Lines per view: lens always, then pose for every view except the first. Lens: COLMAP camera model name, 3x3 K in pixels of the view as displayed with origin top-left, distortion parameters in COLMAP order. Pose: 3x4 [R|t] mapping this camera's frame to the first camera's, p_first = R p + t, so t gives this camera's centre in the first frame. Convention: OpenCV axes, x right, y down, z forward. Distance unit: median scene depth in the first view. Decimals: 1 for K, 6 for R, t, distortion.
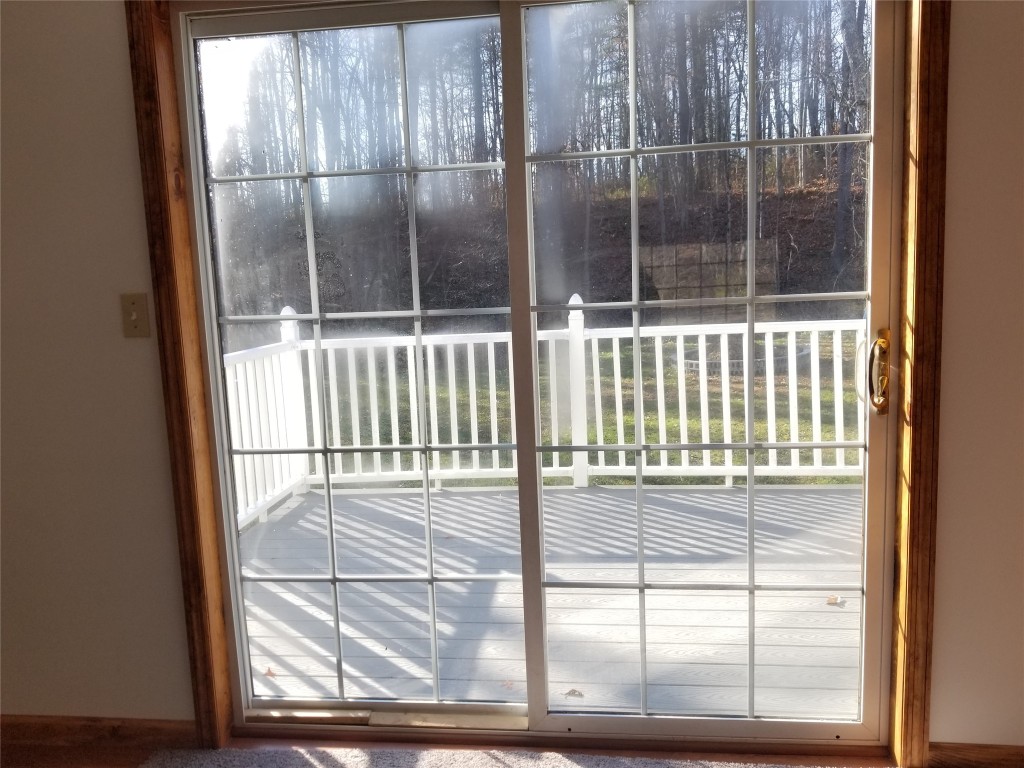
lens RADIAL K [[783.4, 0, 513.4], [0, 783.4, 385.9], [0, 0, 1]] dist [0.045691, 0.000700]
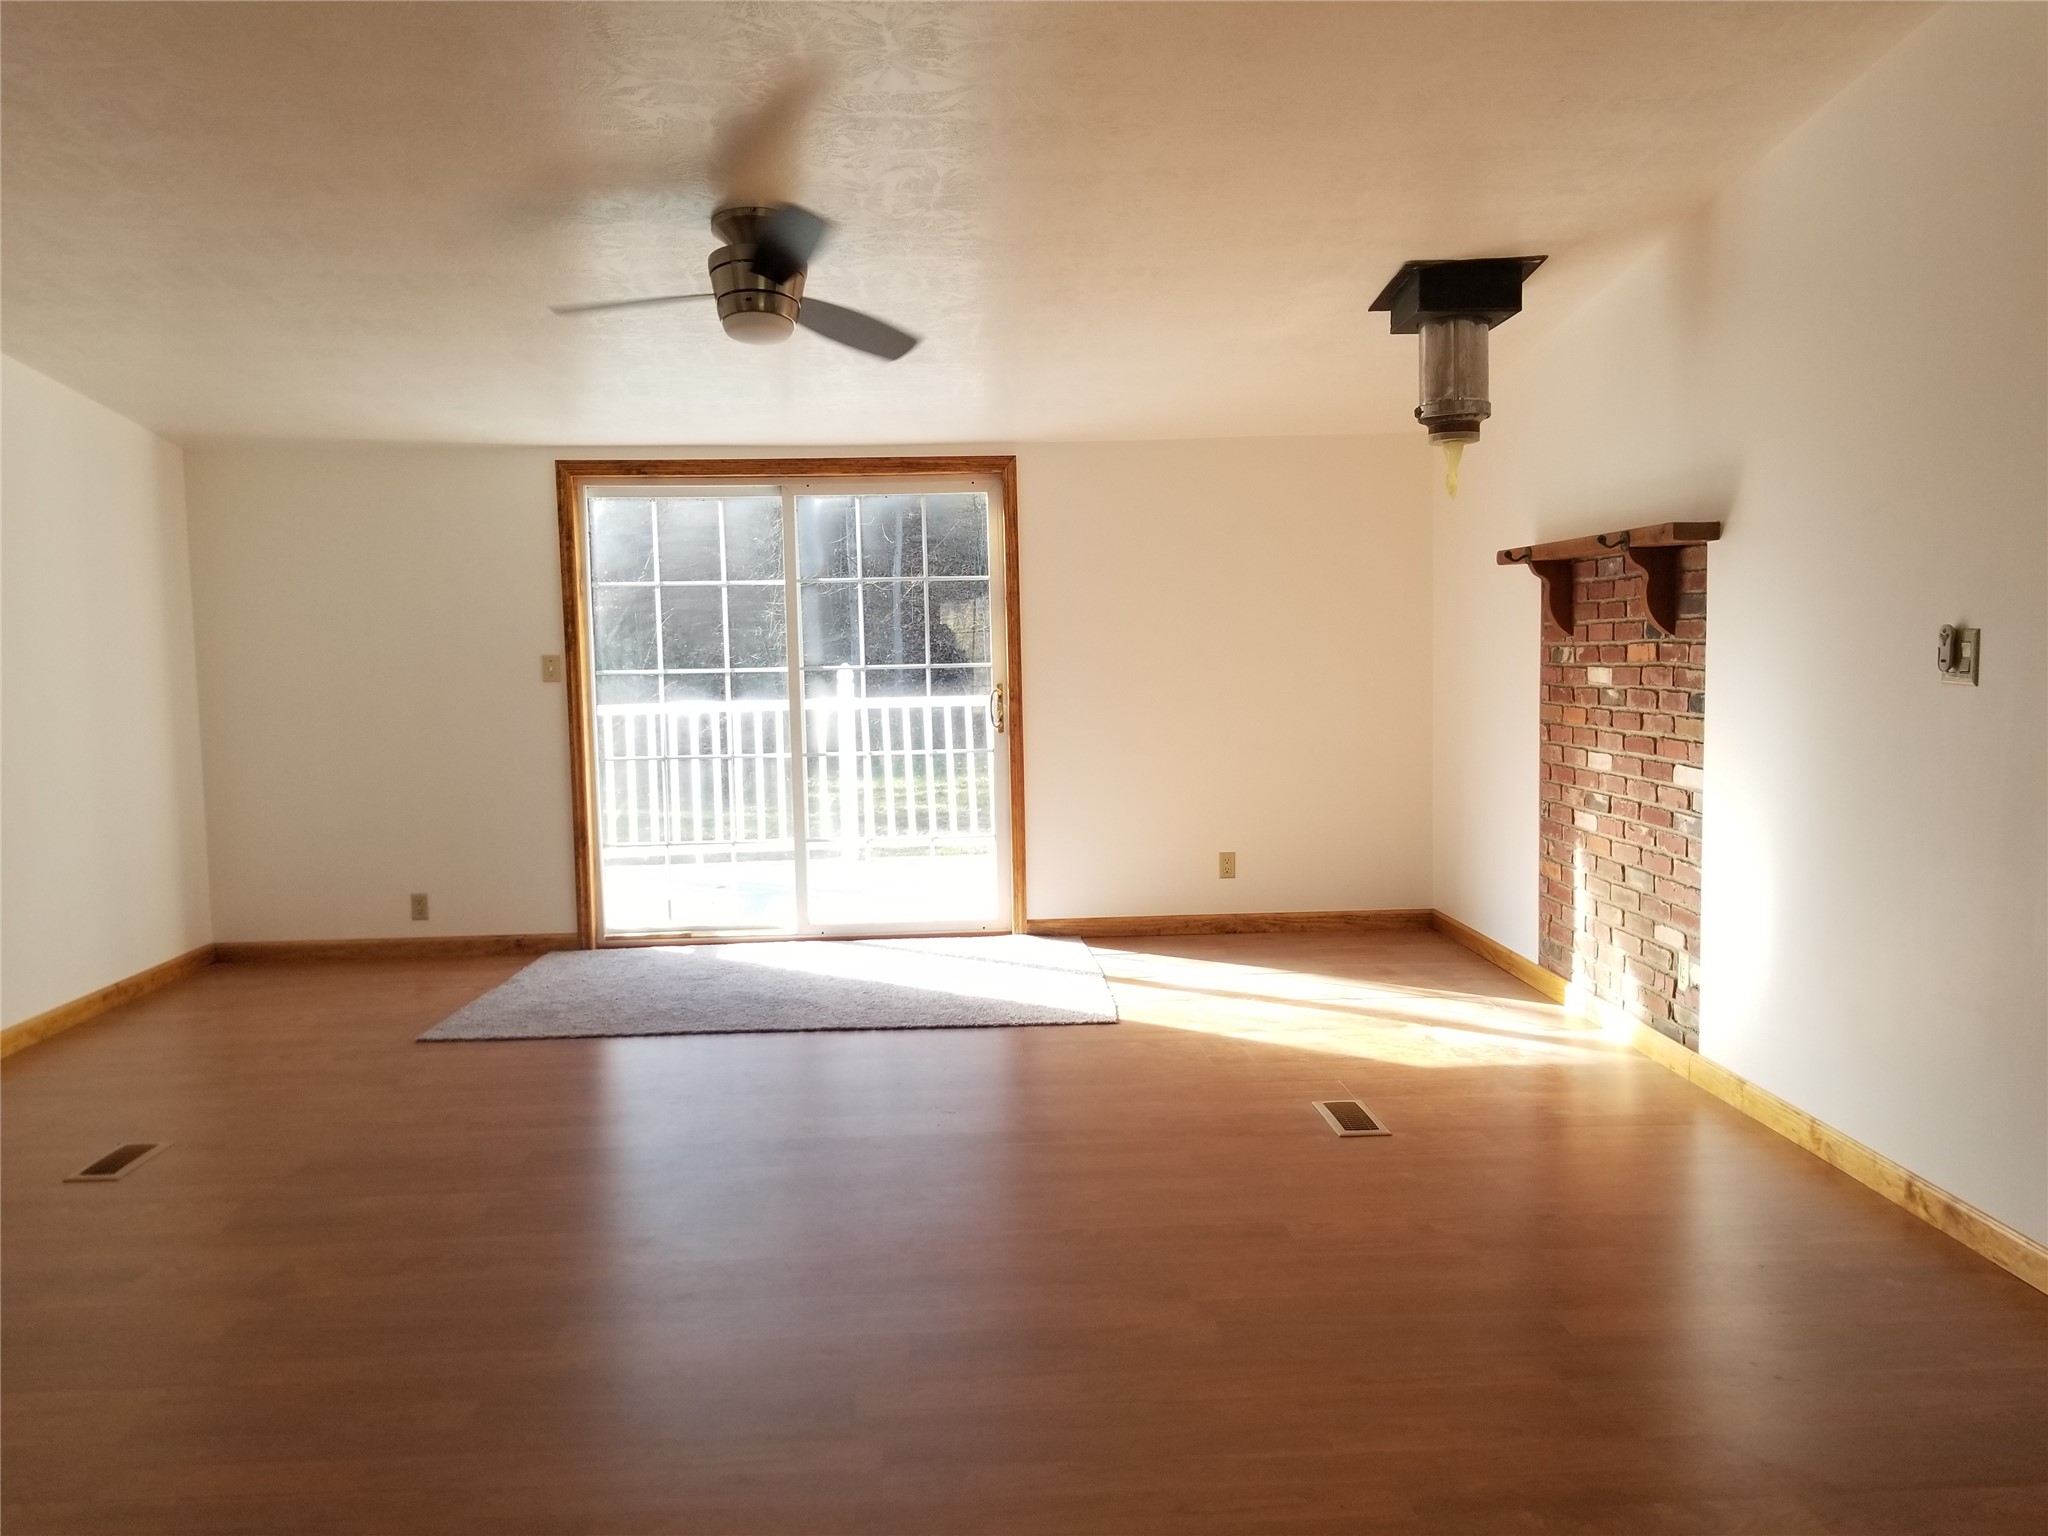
lens RADIAL K [[1566.8, 0, 1031.6], [0, 1566.8, 766.3], [0, 0, 1]] dist [0.045691, 0.000700]
pose [[0.986035, 0.008253, 0.166335, -0.043642], [0.001167, 0.998404, -0.056460, 0.287474], [-0.166535, 0.055866, 0.984452, -2.270196]]
